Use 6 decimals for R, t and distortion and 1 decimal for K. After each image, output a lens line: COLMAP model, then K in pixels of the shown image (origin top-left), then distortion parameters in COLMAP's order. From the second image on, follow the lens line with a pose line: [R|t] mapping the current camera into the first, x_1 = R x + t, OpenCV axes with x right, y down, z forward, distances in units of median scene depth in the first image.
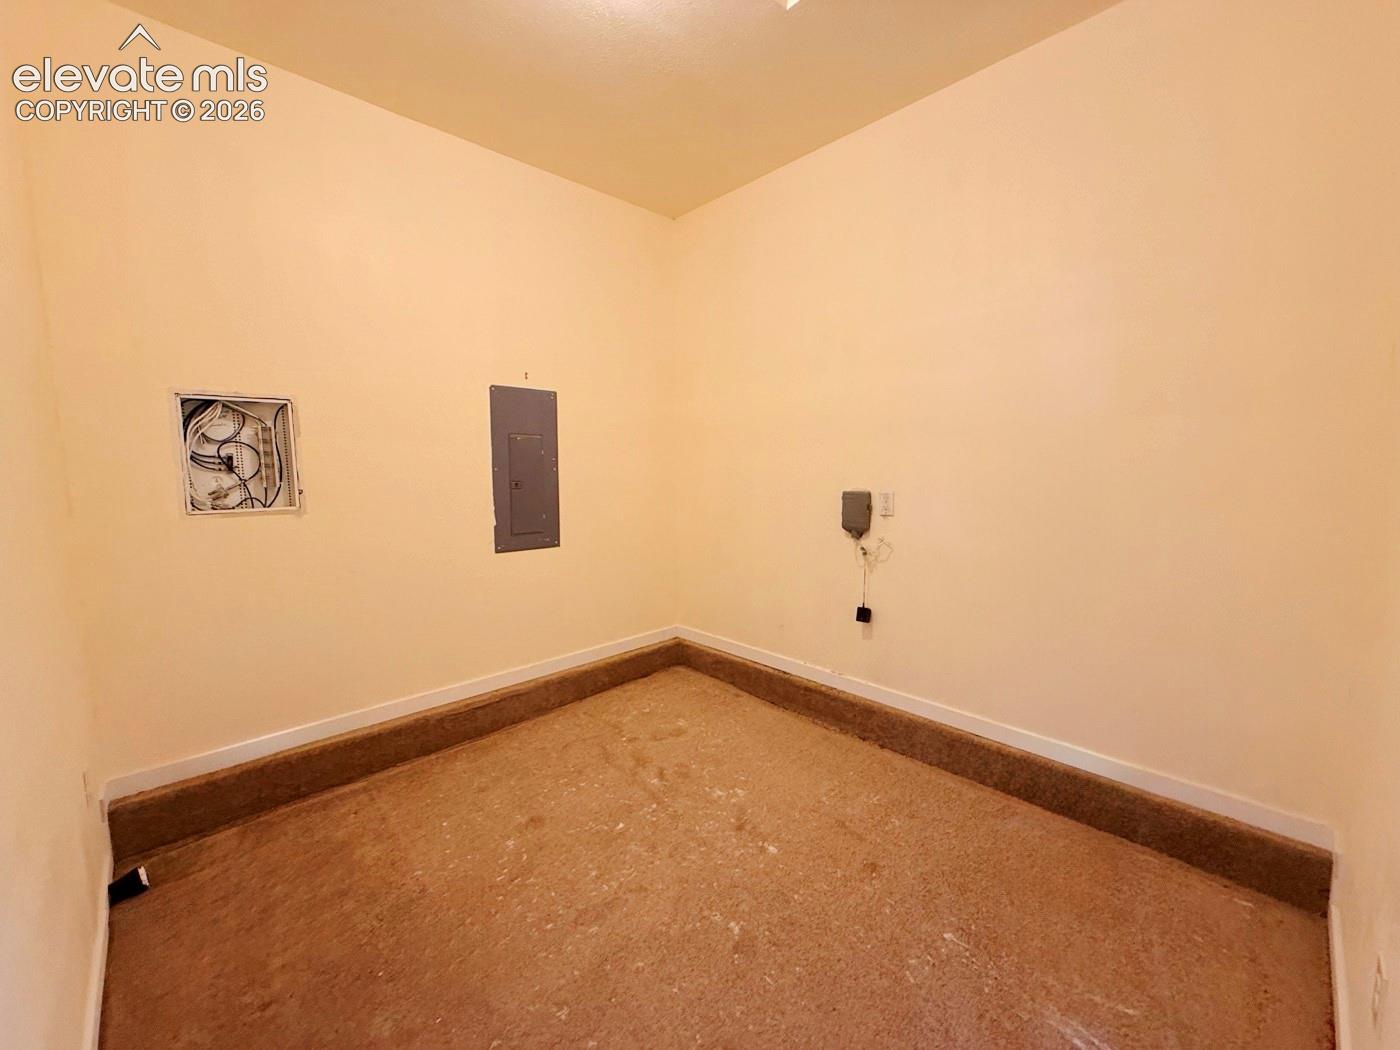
lens RADIAL K [[558.9, 0, 694.7], [0, 558.9, 524.7], [0, 0, 1]] dist [0.000255, 0.000102]
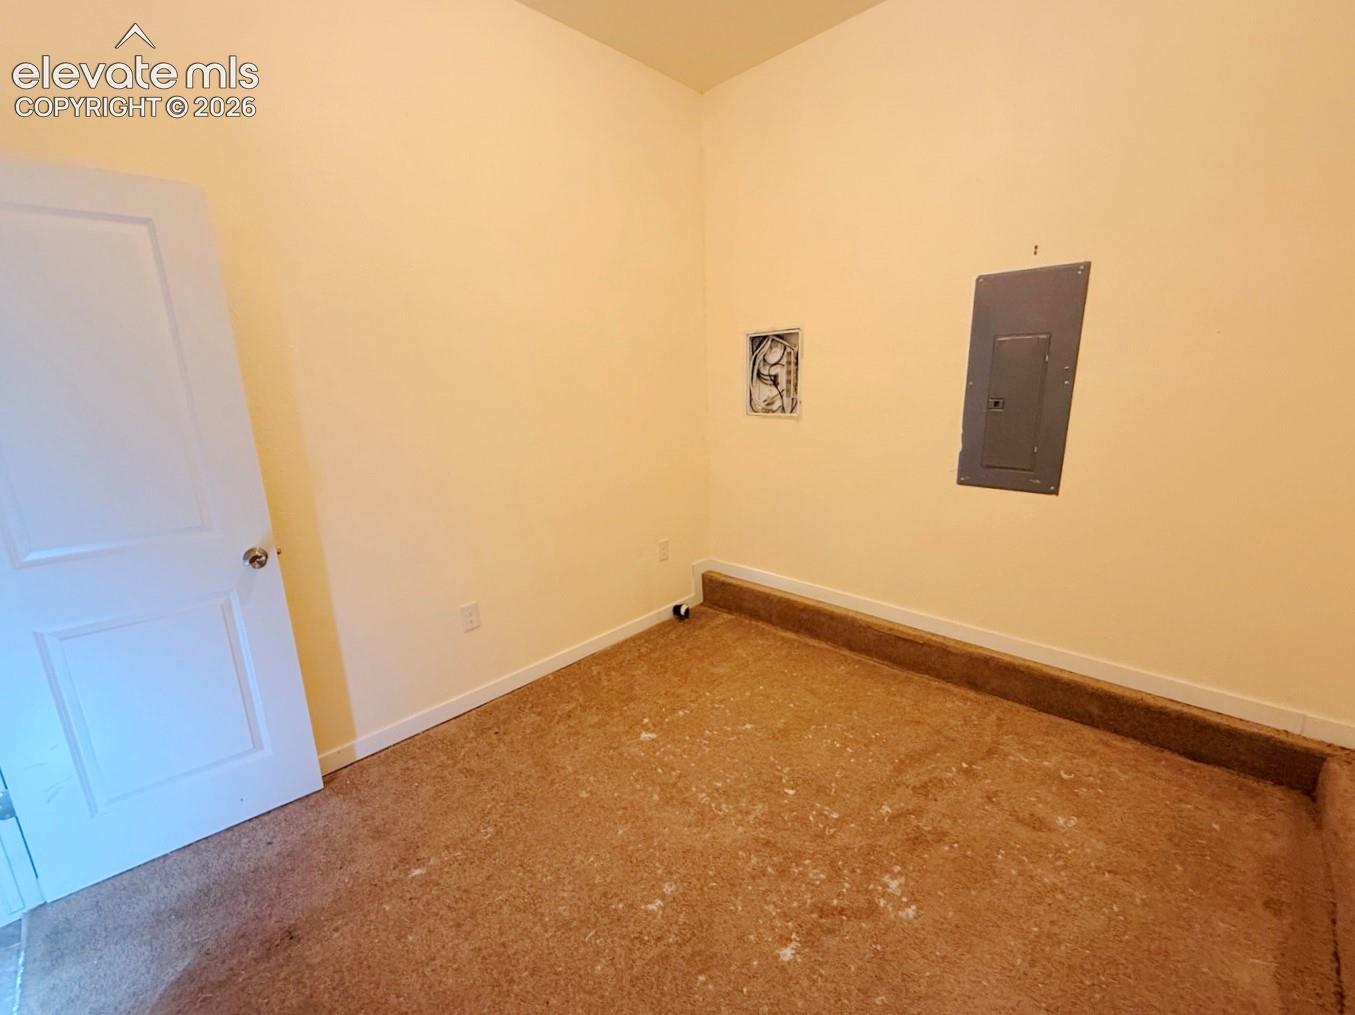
lens RADIAL K [[563.9, 0, 673.9], [0, 563.9, 507.0], [0, 0, 1]] dist [0.000032, -0.000103]
pose [[0.031270, 0.234557, -0.971599, 0.537263], [-0.067232, 0.970367, 0.232096, -0.097218], [0.997247, 0.058065, 0.046113, 0.608562]]
